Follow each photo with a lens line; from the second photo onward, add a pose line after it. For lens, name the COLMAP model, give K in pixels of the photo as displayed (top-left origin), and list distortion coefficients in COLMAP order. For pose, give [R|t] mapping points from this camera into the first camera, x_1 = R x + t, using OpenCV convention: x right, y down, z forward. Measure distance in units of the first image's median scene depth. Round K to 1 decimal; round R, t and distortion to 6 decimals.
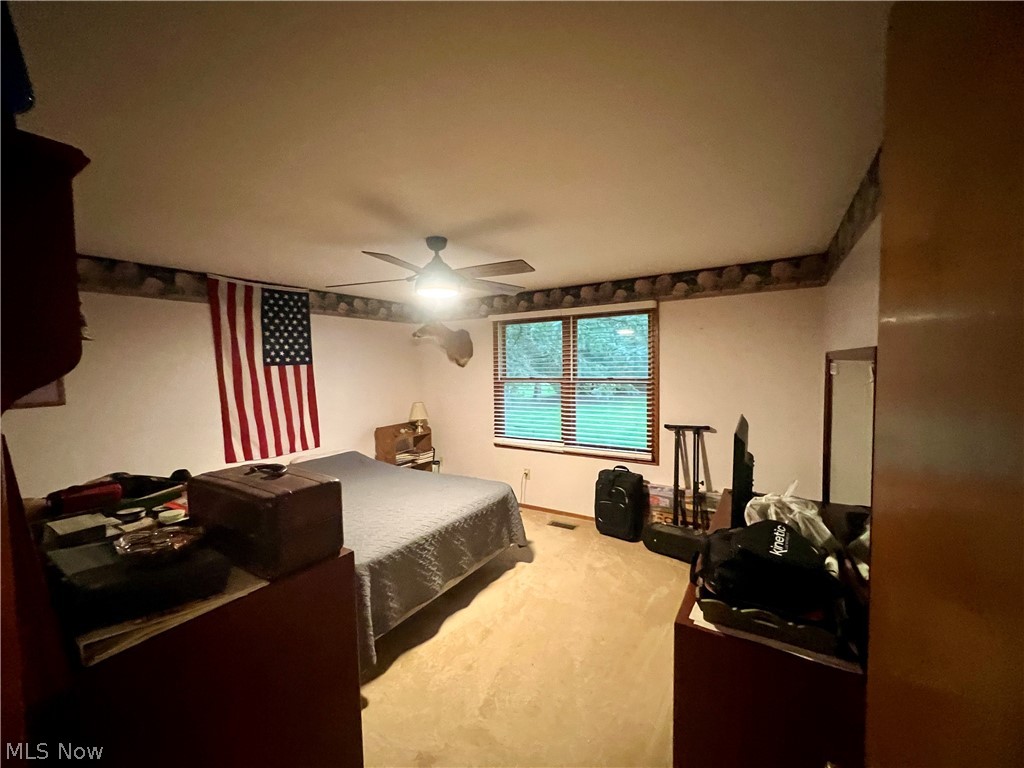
lens RADIAL K [[414.1, 0, 512.0], [0, 414.1, 384.0], [0, 0, 1]] dist [-0.000128, -0.000036]
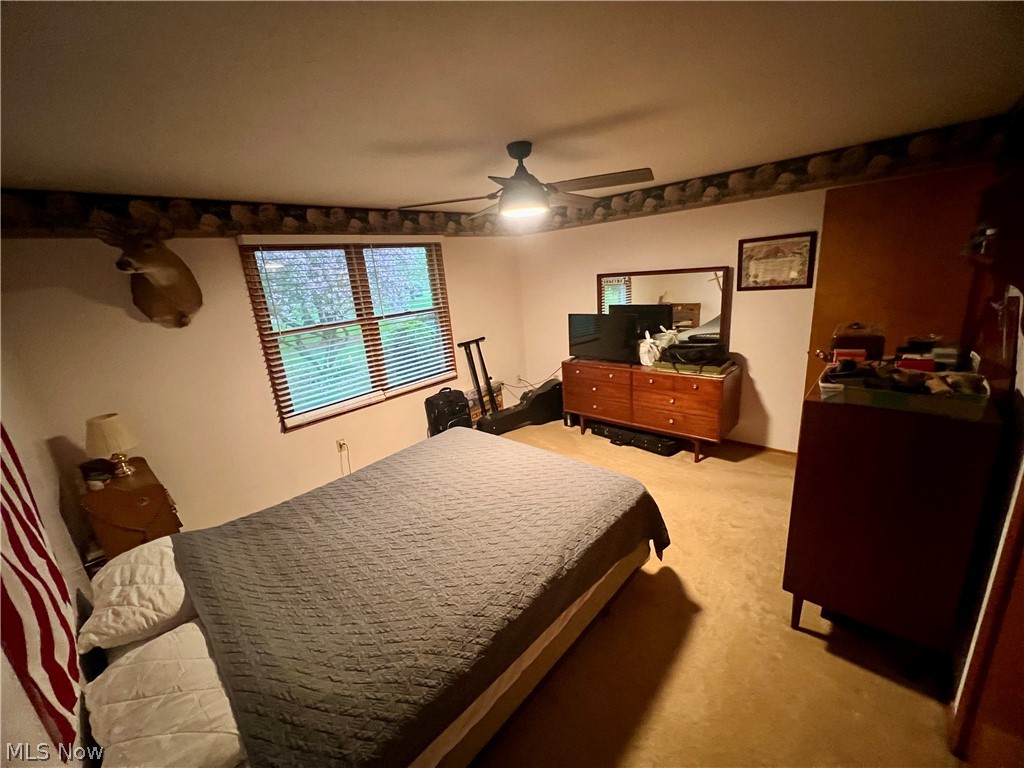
lens RADIAL K [[404.5, 0, 512.0], [0, 404.5, 384.0], [0, 0, 1]] dist [0.001061, 0.000067]
pose [[0.180959, -0.267141, 0.946514, -0.721193], [0.126668, 0.960718, 0.246933, -0.057957], [-0.975299, 0.075209, 0.207689, 0.581320]]
